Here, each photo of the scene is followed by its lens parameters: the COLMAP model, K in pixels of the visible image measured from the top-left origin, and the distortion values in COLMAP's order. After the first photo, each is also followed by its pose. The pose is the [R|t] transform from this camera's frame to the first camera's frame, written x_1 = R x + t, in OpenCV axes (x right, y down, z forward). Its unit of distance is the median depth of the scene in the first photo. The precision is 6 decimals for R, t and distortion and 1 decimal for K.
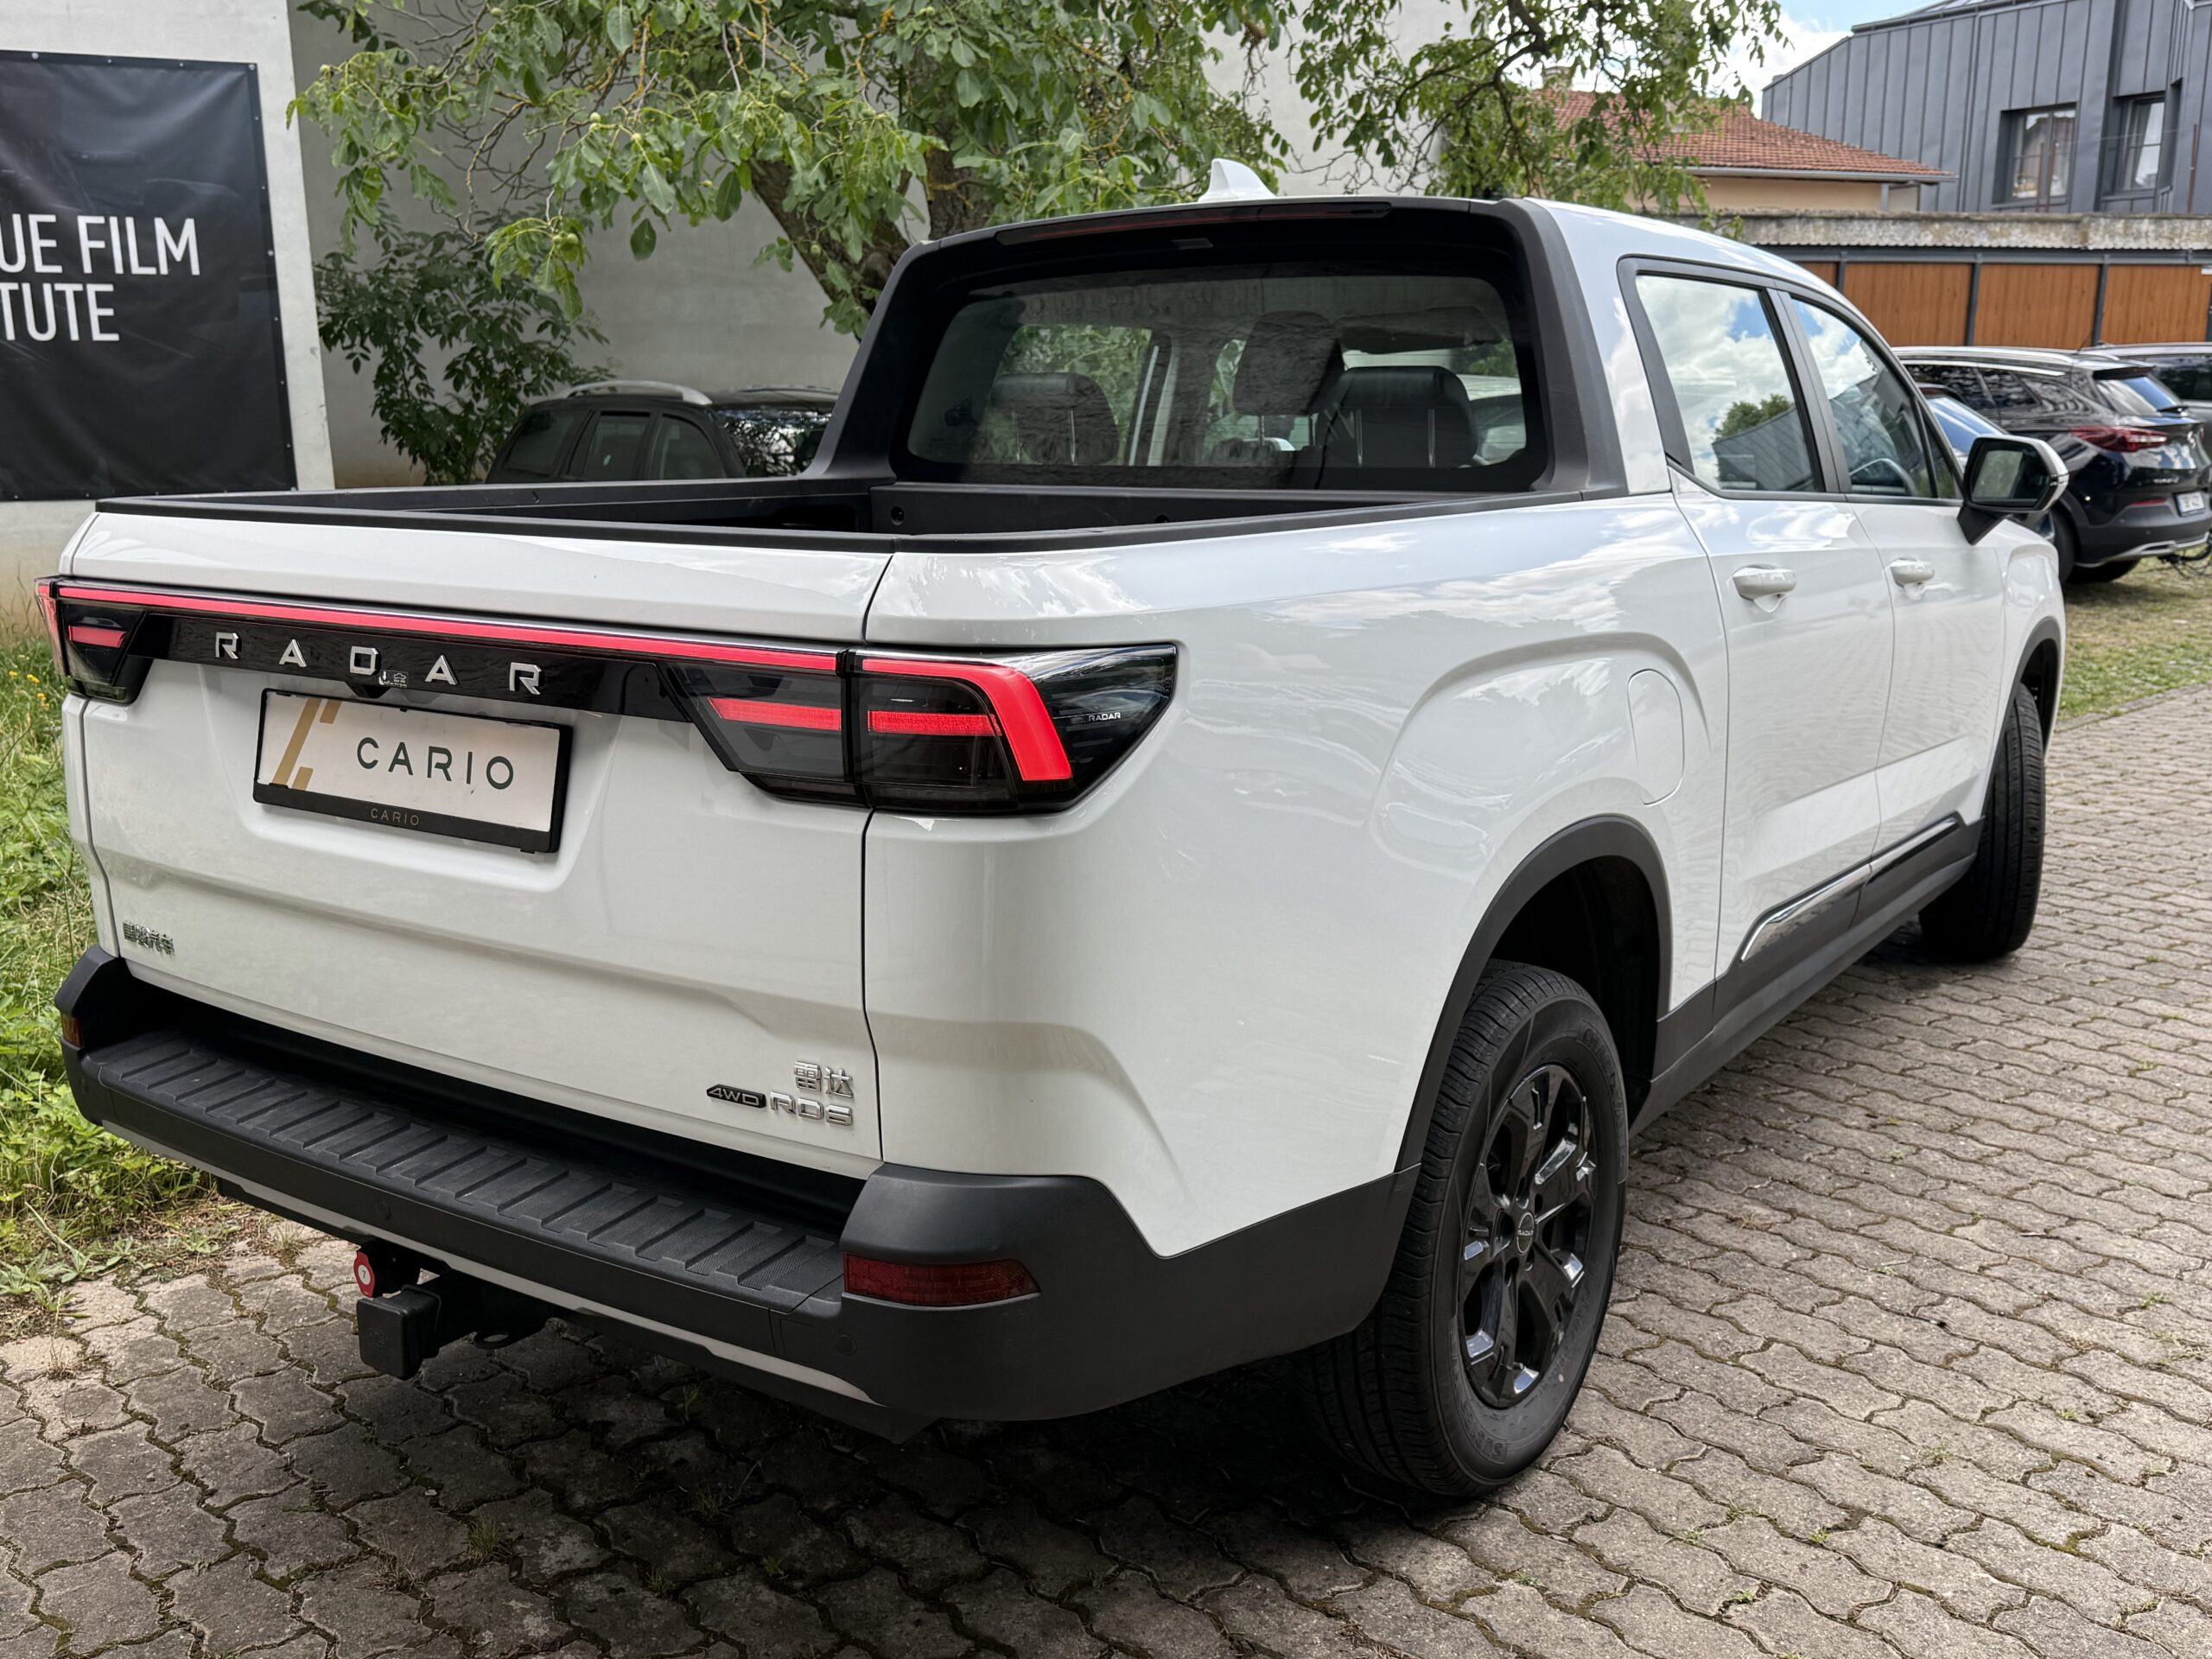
lens RADIAL K [[2053.0, 0, 1080.3], [0, 2053.0, 840.8], [0, 0, 1]] dist [0.062410, 0.000000]
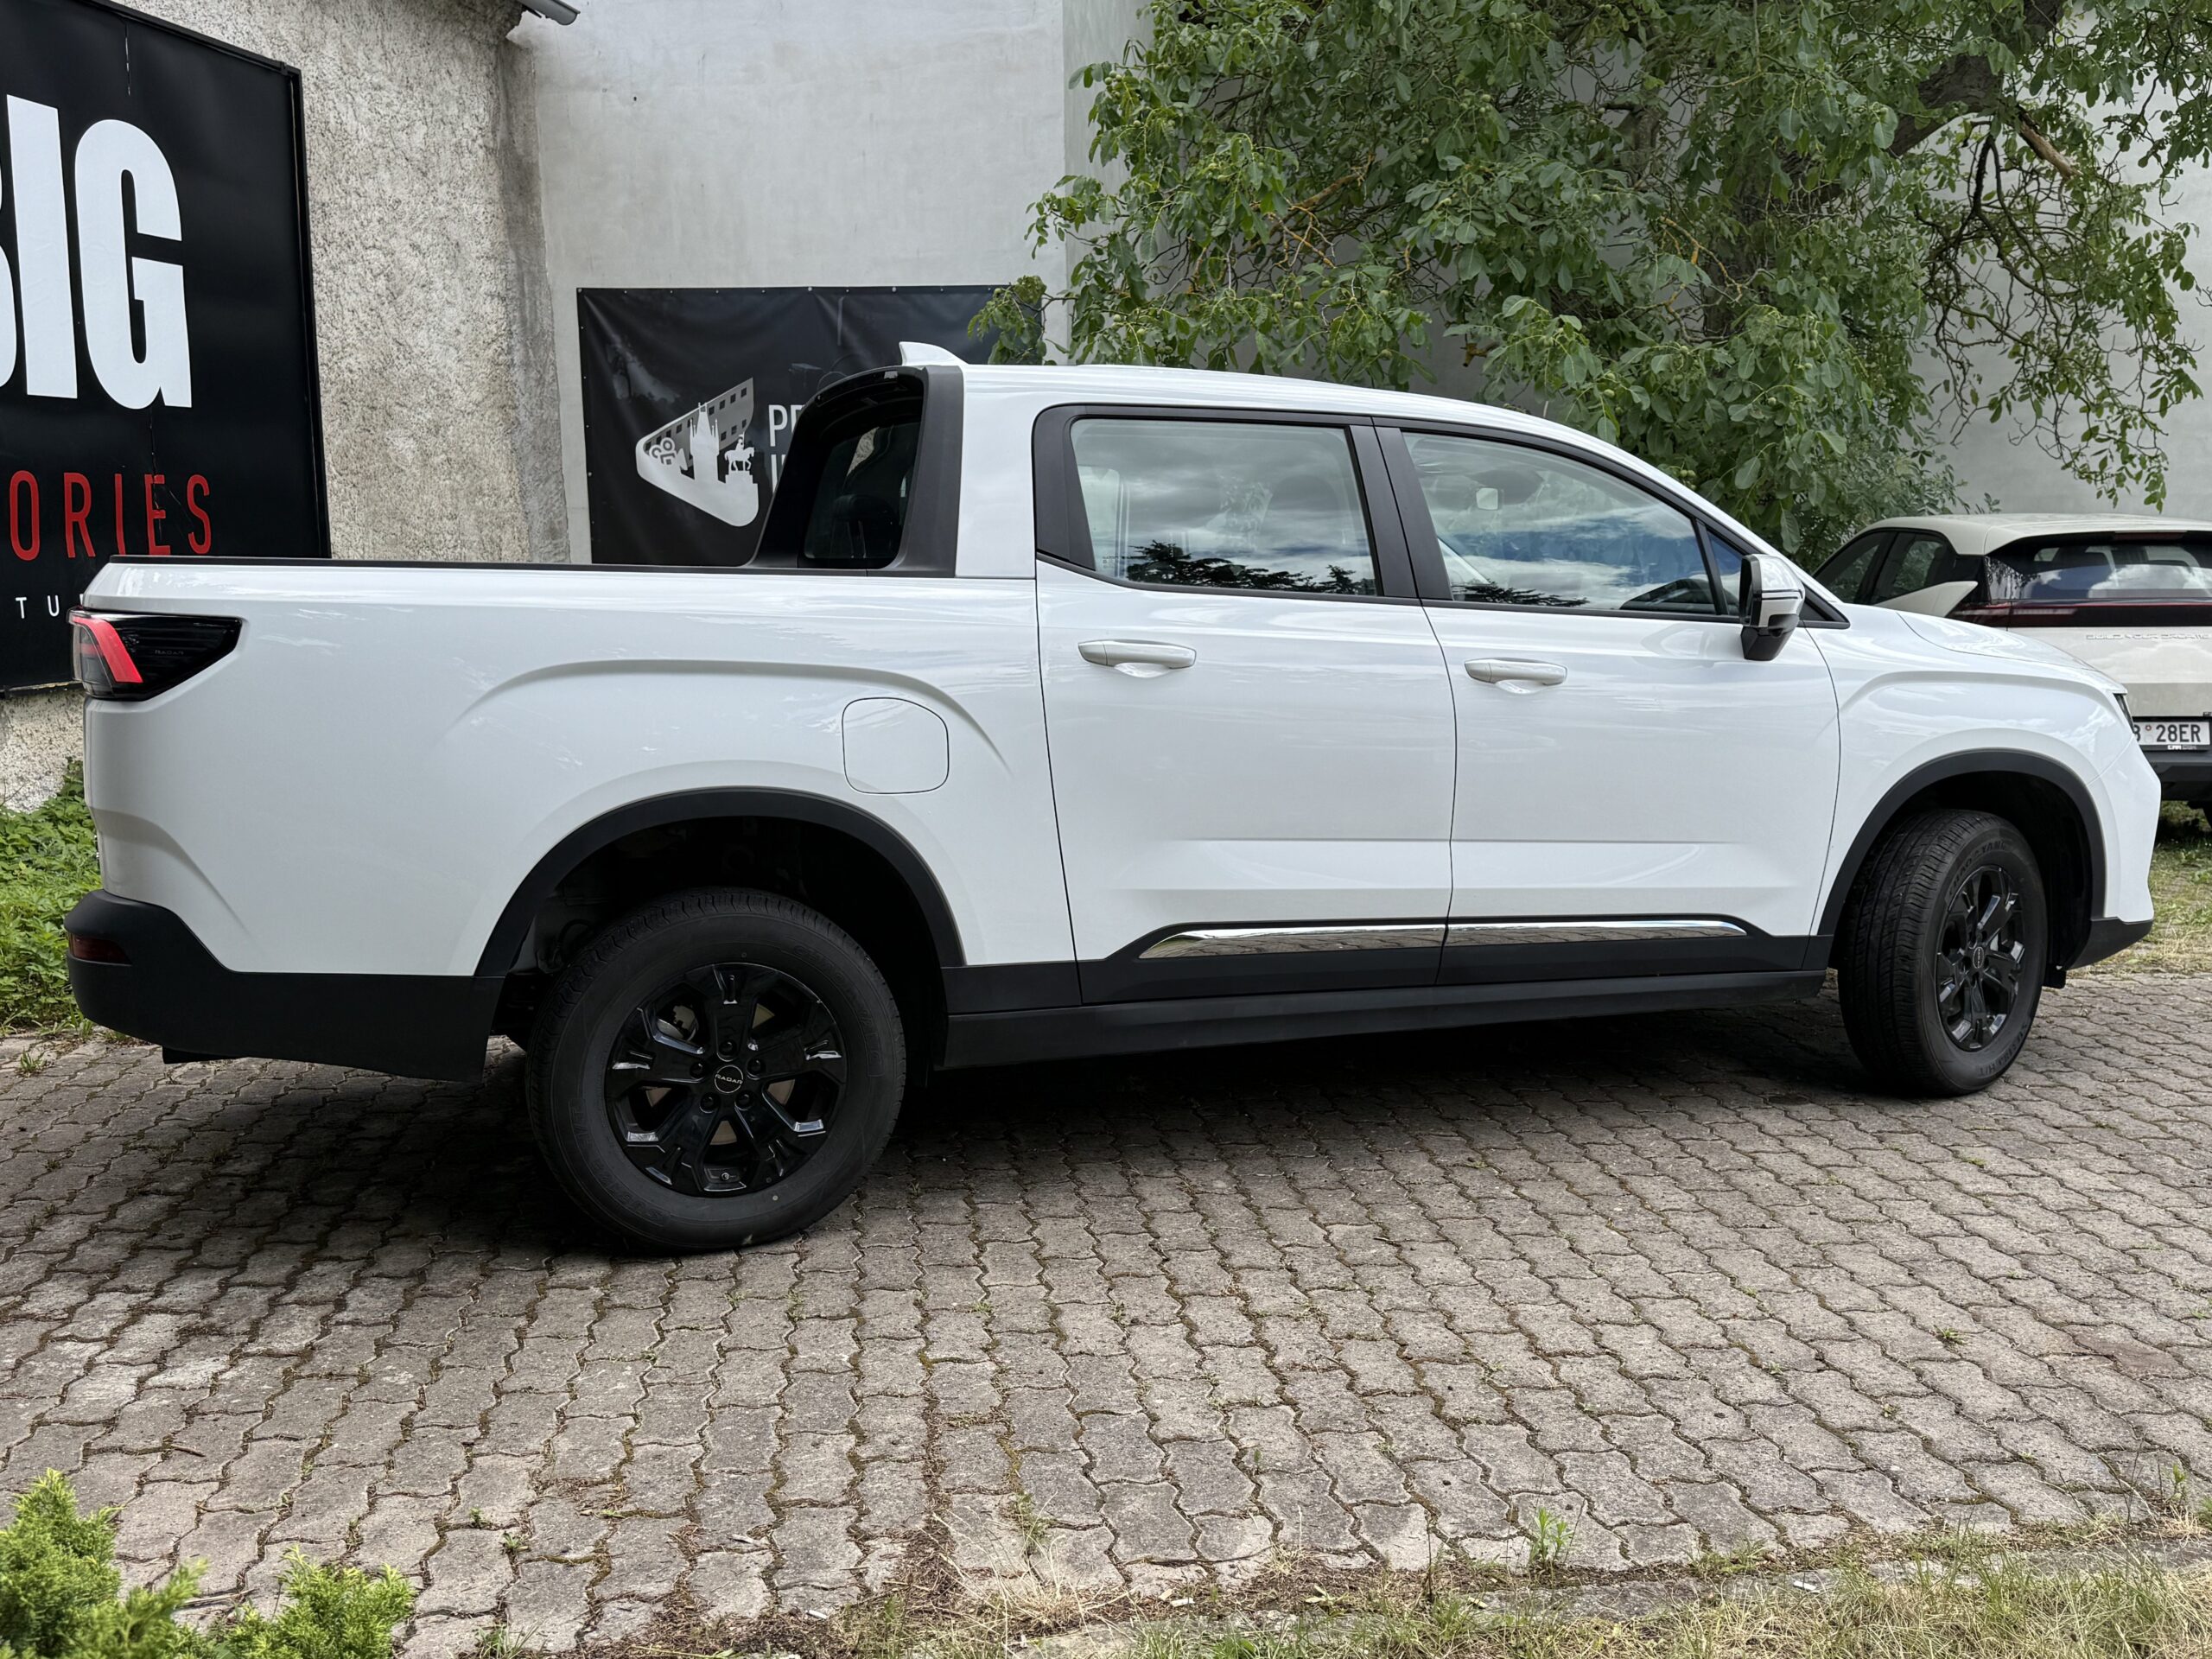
lens RADIAL K [[2053.0, 0, 1124.7], [0, 2053.0, 818.3], [0, 0, 1]] dist [0.062410, 0.000000]
pose [[0.825682, 0.088245, -0.557192, 1.439546], [-0.134070, 0.990087, -0.041869, 0.040962], [0.547973, 0.109274, 0.829328, -0.056577]]
